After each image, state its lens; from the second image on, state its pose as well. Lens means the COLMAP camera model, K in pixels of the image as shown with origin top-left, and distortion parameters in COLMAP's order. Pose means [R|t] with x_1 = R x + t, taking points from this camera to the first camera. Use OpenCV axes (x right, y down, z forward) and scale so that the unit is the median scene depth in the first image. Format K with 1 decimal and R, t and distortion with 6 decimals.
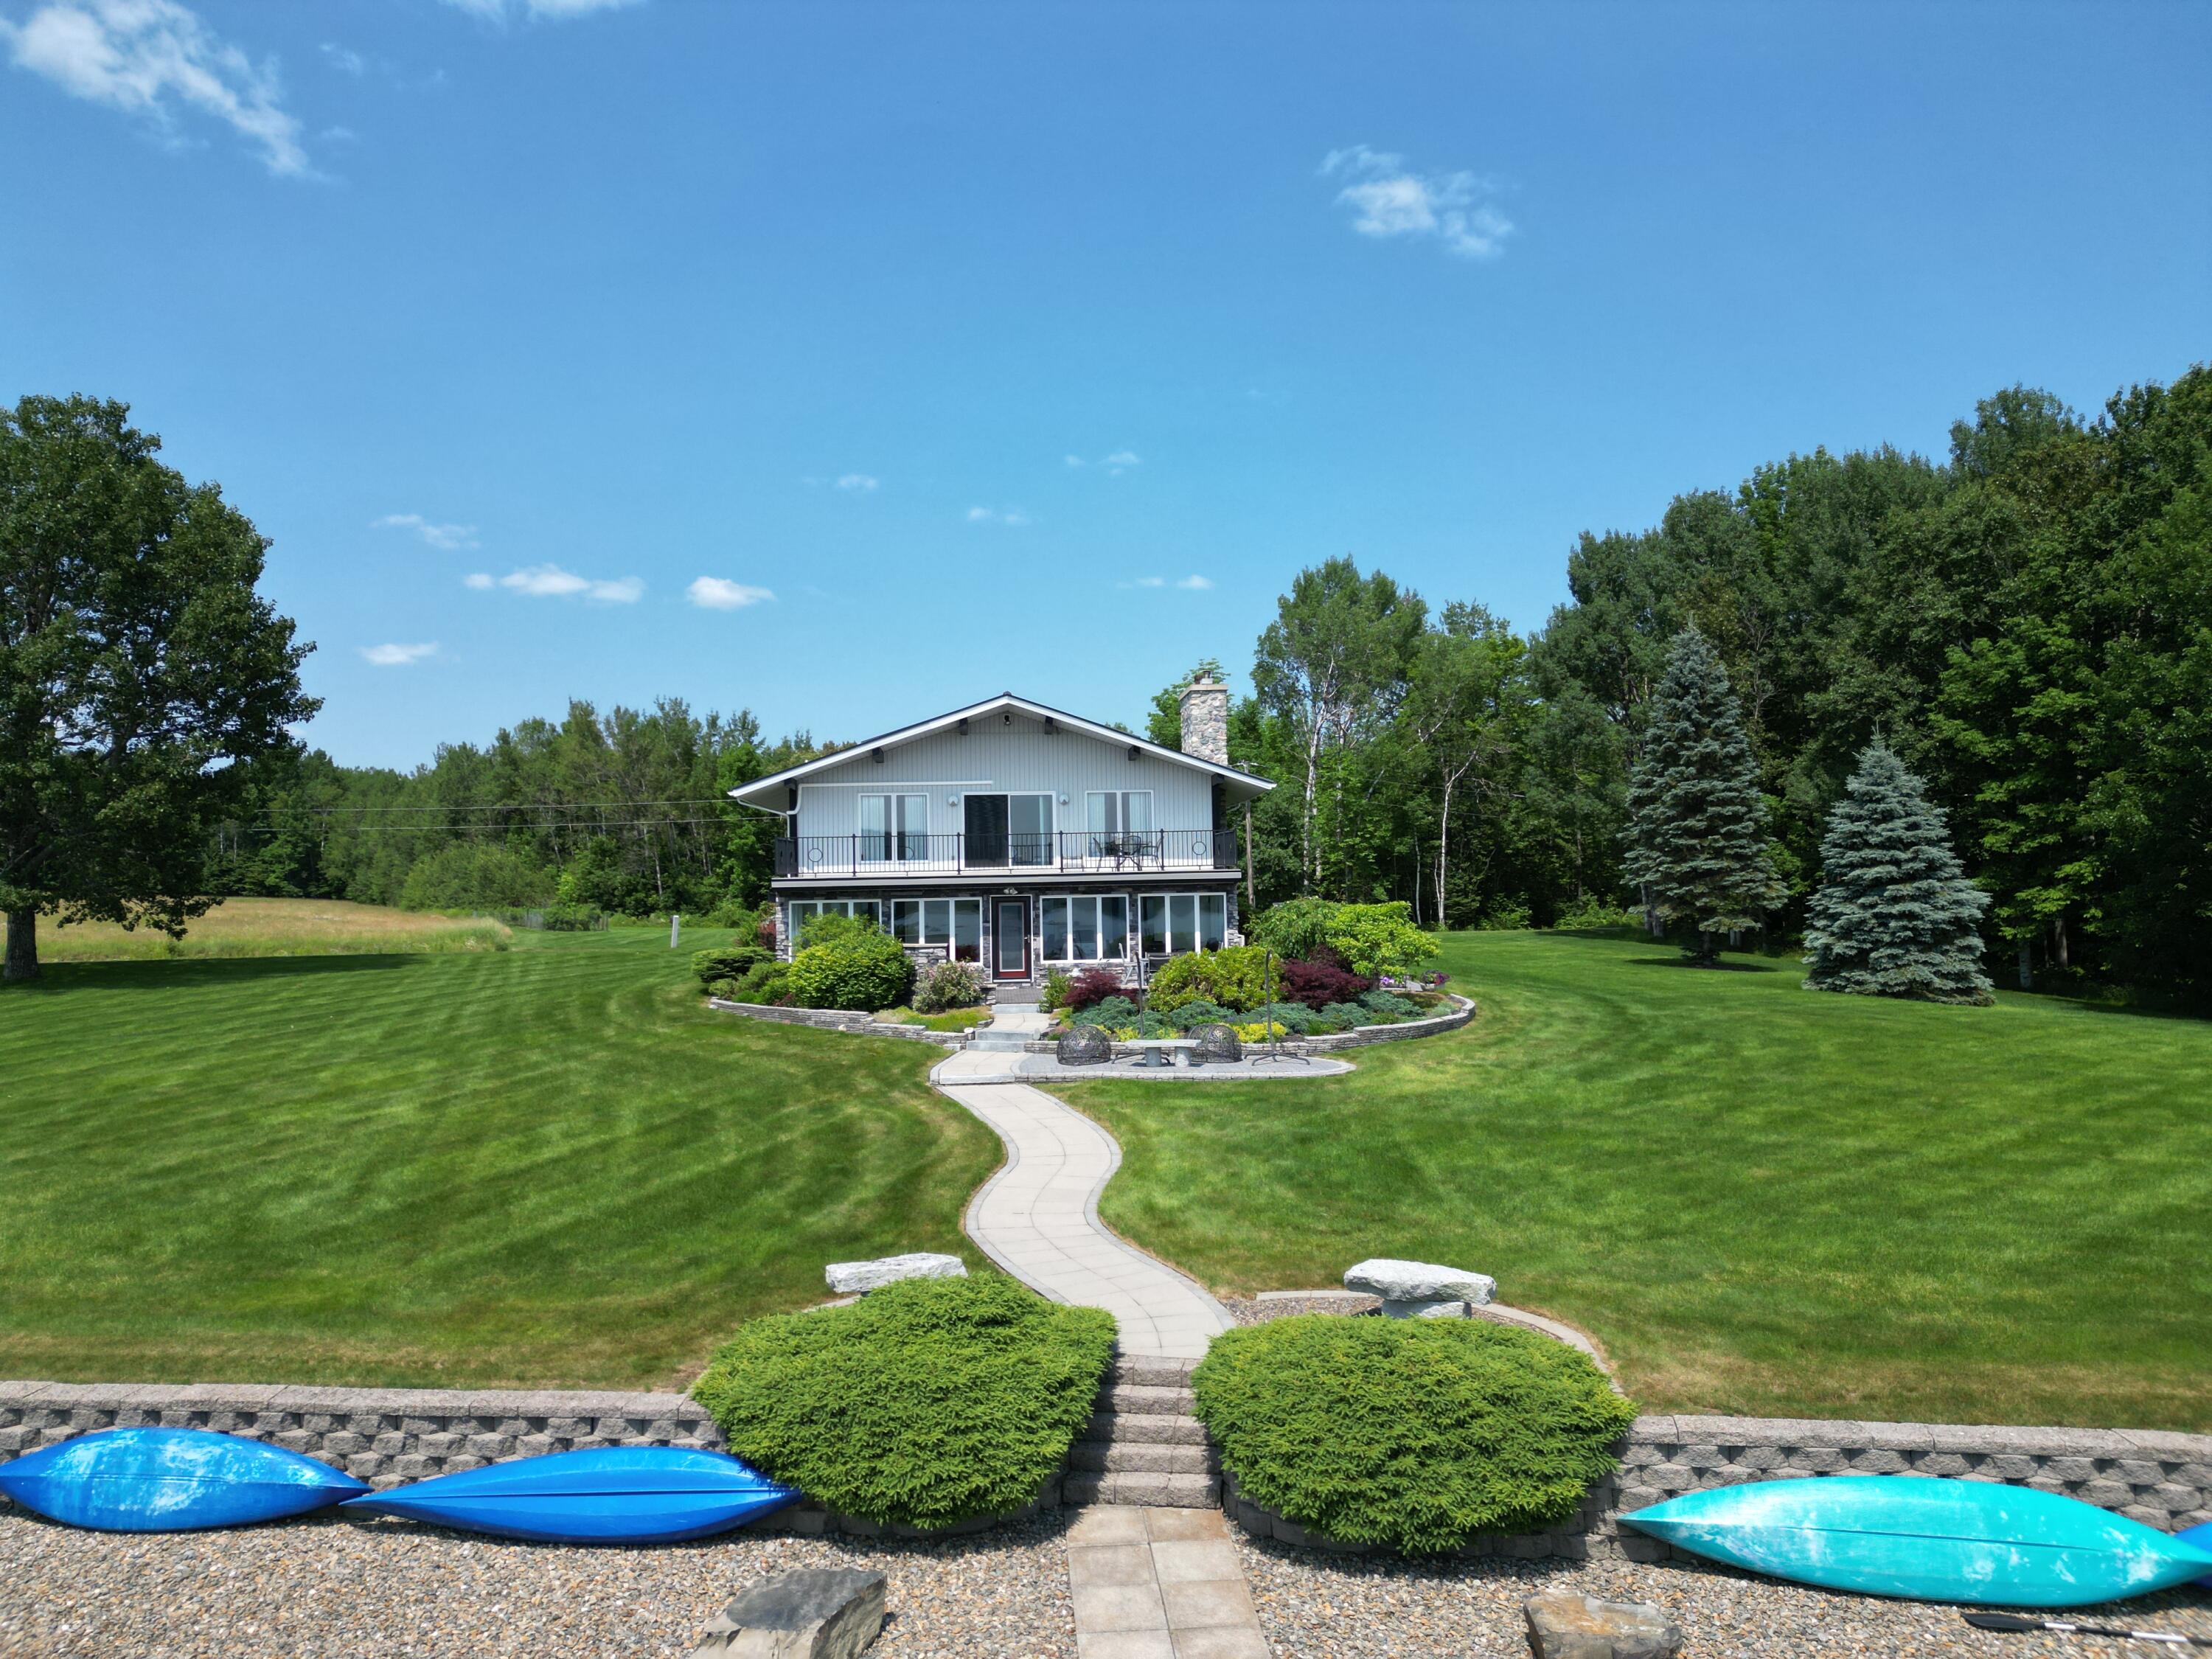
lens RADIAL K [[1536.2, 0, 1100.3], [0, 1536.2, 830.9], [0, 0, 1]] dist [0.062211, -0.066247]
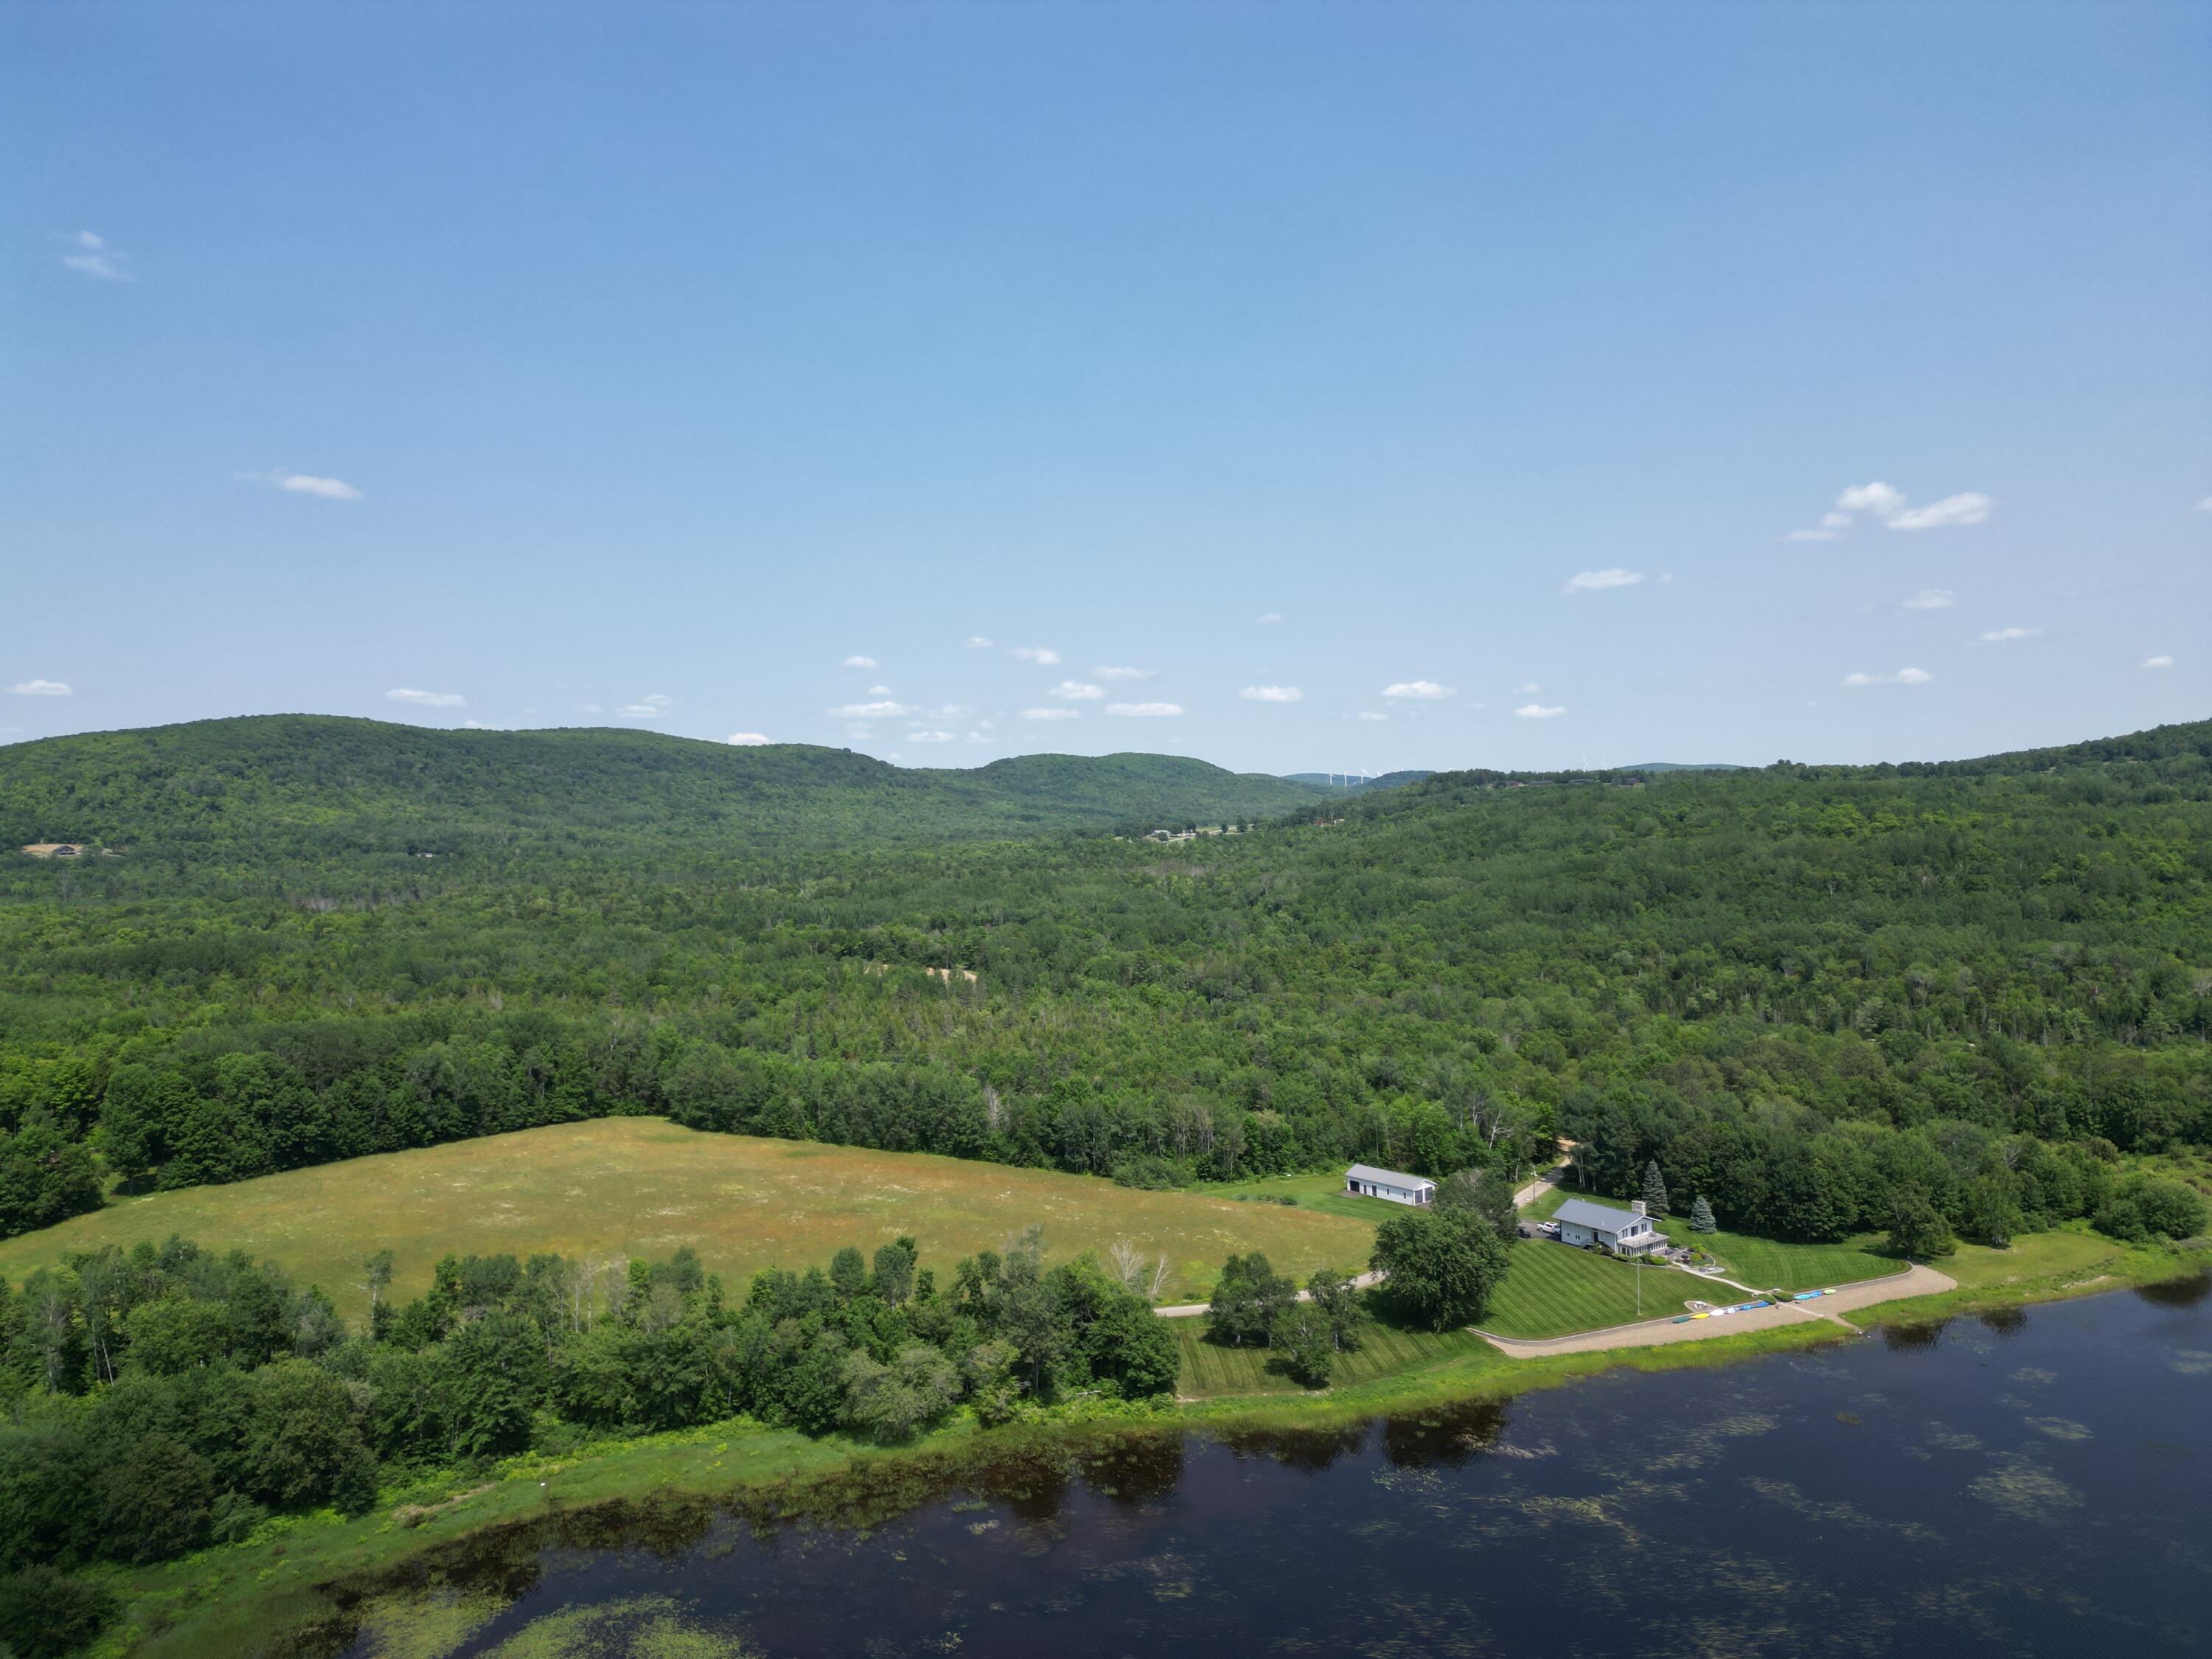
lens RADIAL K [[1536.2, 0, 1100.3], [0, 1536.2, 830.9], [0, 0, 1]] dist [0.062211, -0.066247]
pose [[0.853117, -0.009725, 0.521629, -5.696460], [-0.015051, 0.998951, 0.043240, -2.055183], [-0.521503, -0.044740, 0.852076, -3.656231]]
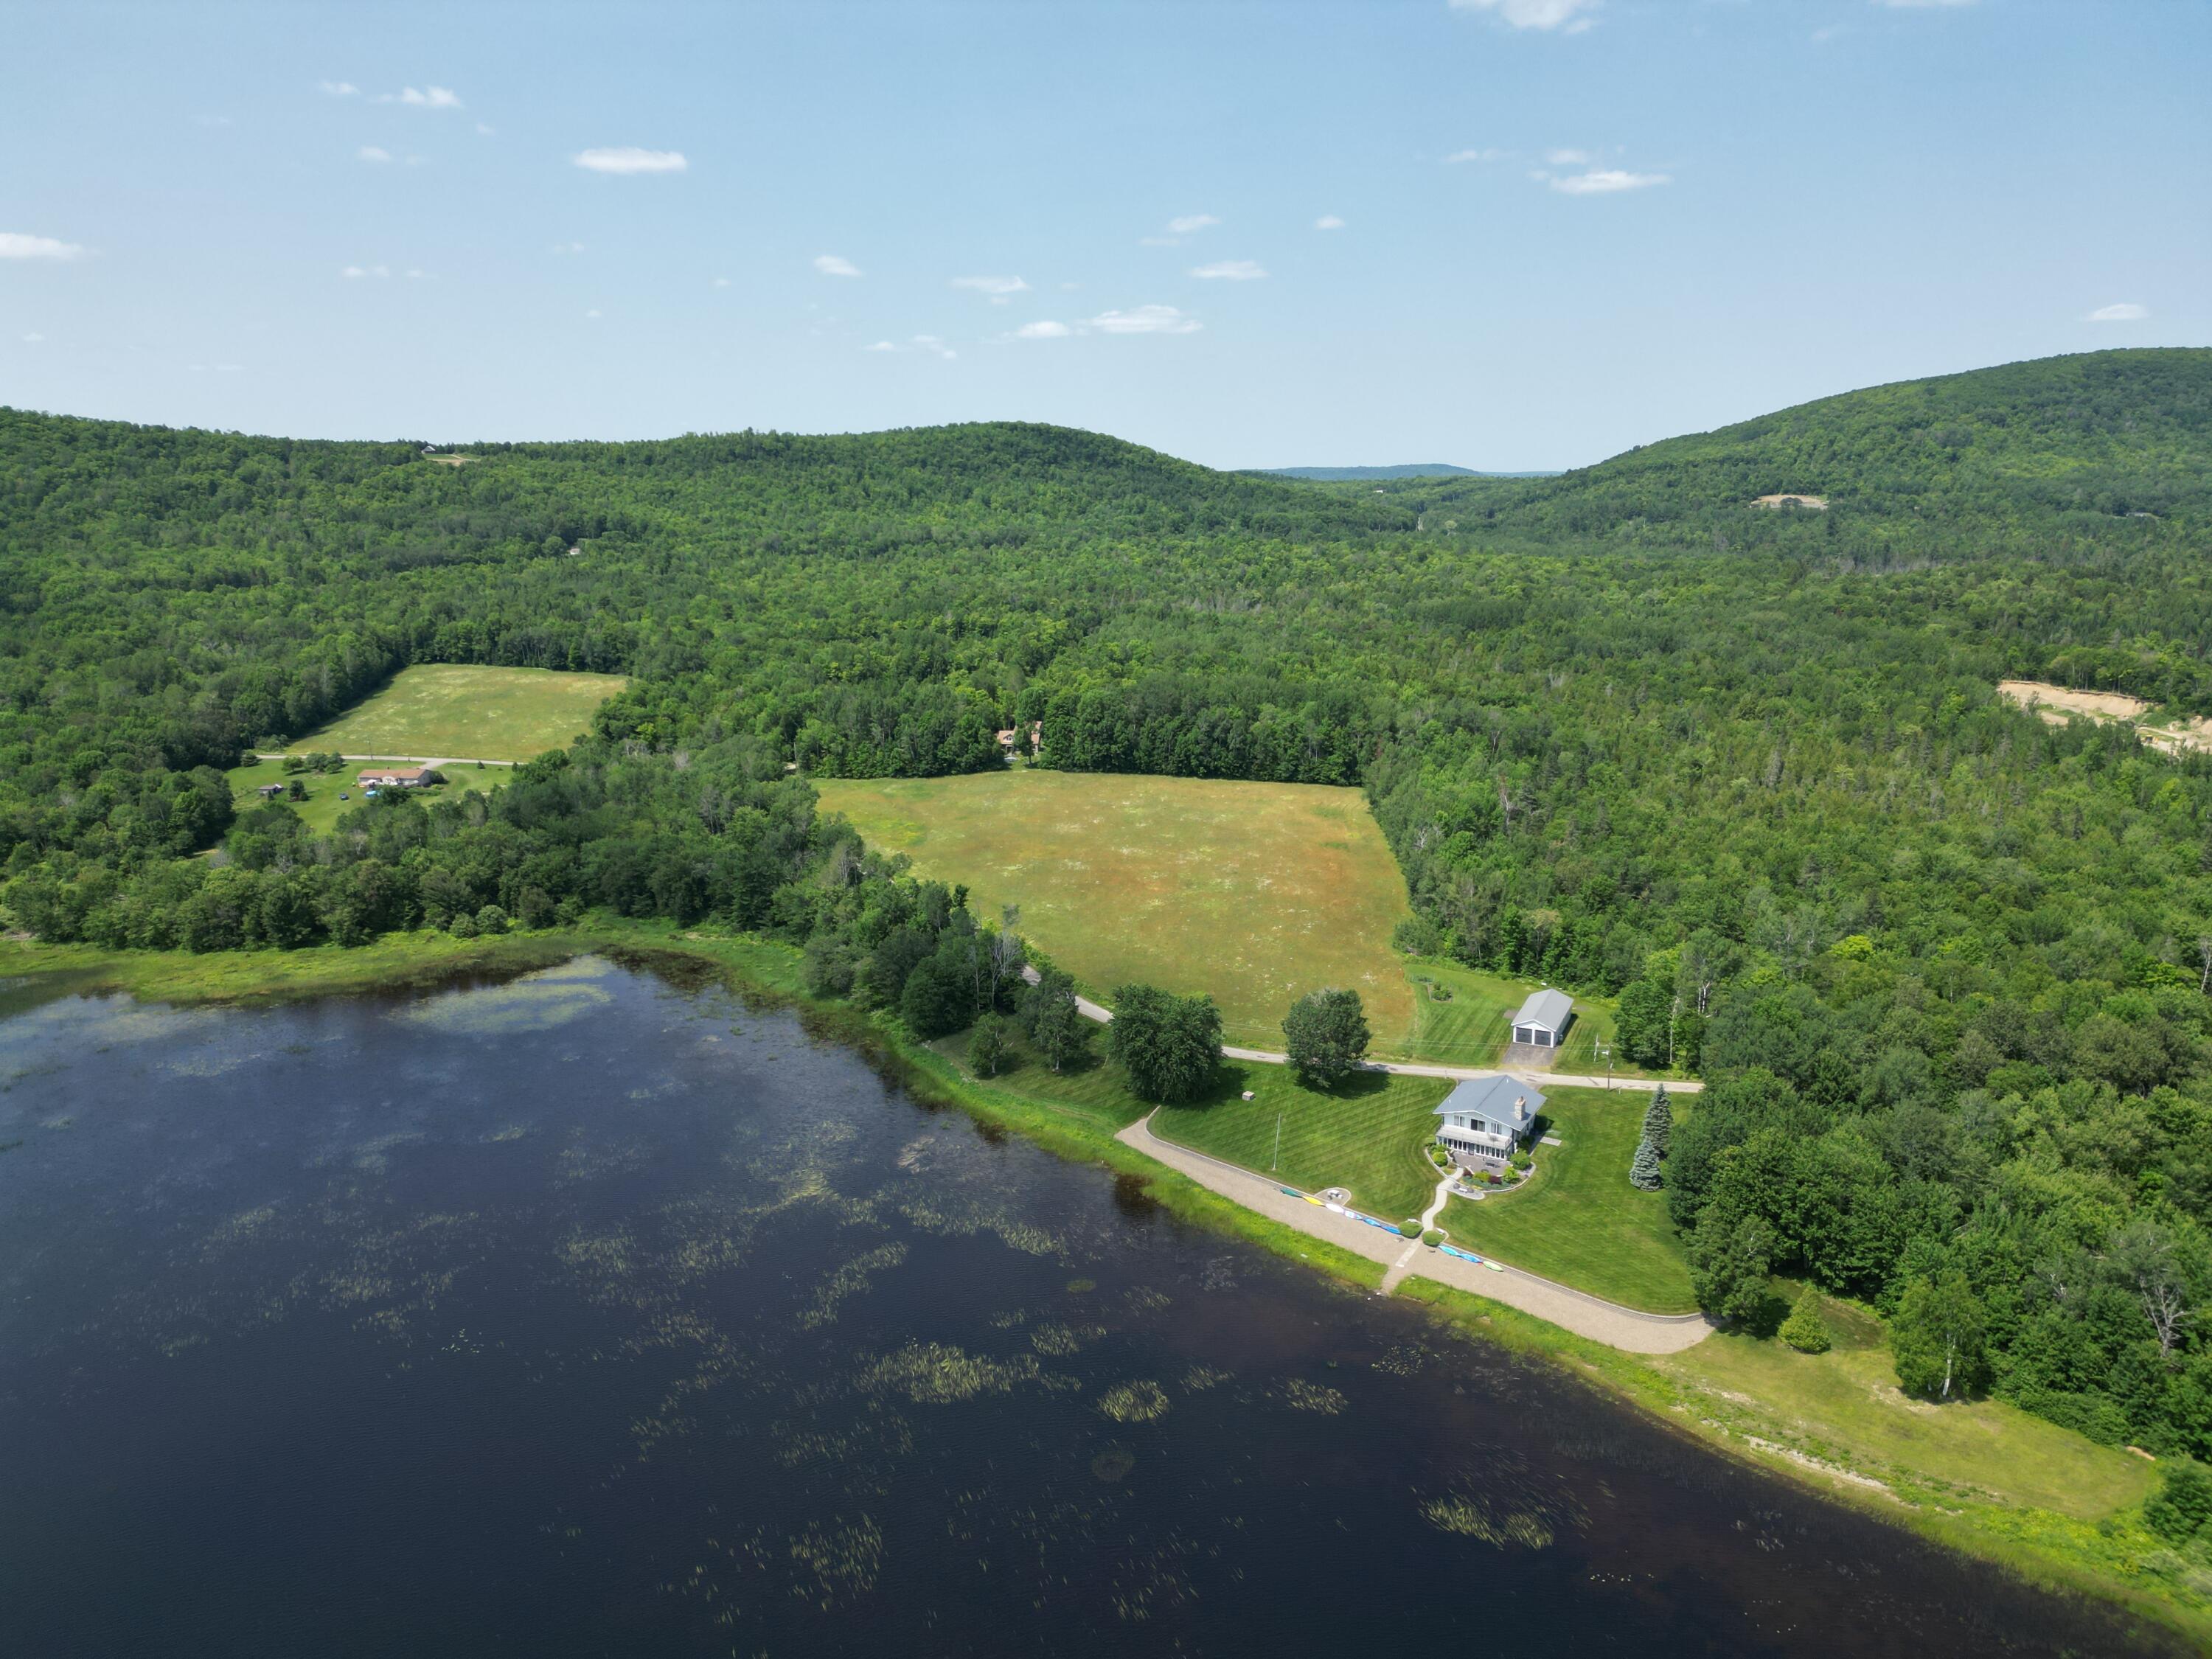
lens RADIAL K [[1530.2, 0, 1106.0], [0, 1530.2, 829.5], [0, 0, 1]] dist [0.075330, -0.074957]
pose [[0.818907, 0.128678, -0.559316, 1.867118], [0.028655, 0.964159, 0.263772, -2.605206], [0.573211, -0.232032, 0.785869, -4.084992]]
